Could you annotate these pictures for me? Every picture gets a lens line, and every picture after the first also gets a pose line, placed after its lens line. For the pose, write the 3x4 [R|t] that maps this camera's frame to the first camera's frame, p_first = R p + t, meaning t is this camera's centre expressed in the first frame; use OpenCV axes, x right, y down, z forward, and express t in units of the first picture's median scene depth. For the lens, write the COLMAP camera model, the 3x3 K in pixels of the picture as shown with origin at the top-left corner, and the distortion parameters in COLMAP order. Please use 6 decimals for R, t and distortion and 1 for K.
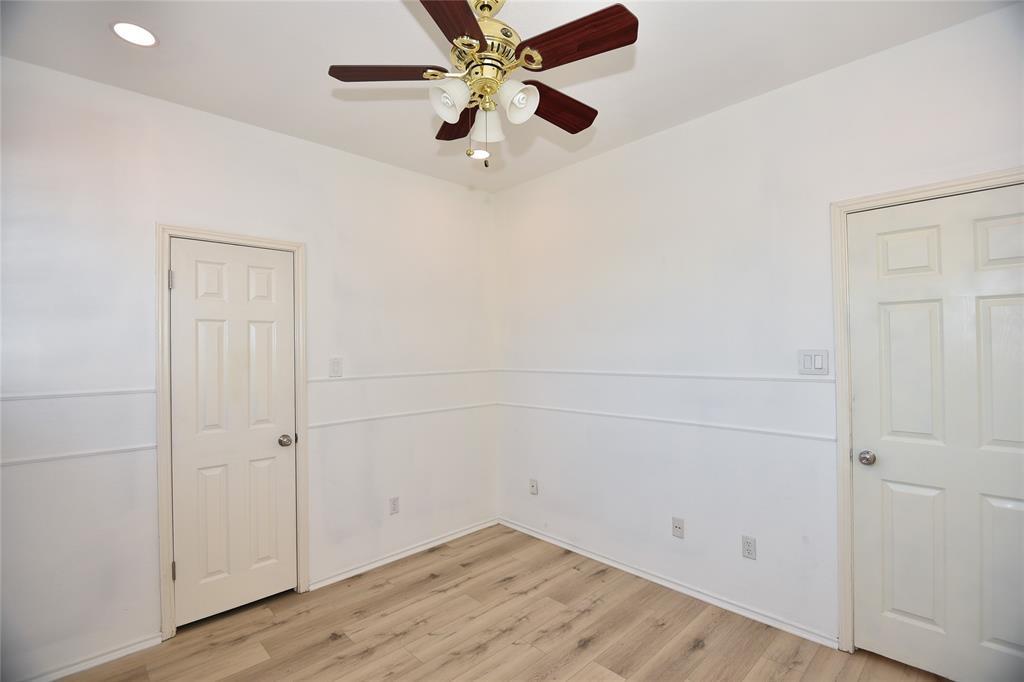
lens RADIAL K [[472.2, 0, 518.9], [0, 472.2, 343.6], [0, 0, 1]] dist [-0.016199, -0.001009]
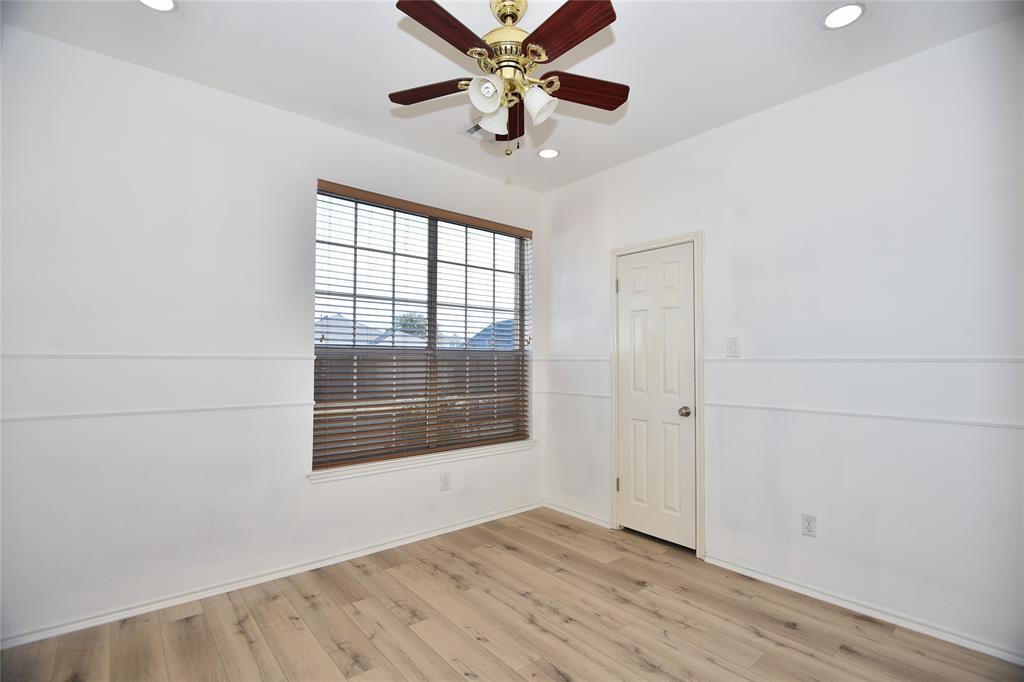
lens RADIAL K [[472.2, 0, 517.2], [0, 472.2, 346.3], [0, 0, 1]] dist [-0.016199, -0.001009]
pose [[-0.069425, -0.019367, -0.997399, 0.659287], [0.003762, 0.999799, -0.019676, 0.071636], [0.997580, -0.005118, -0.069338, 0.685107]]
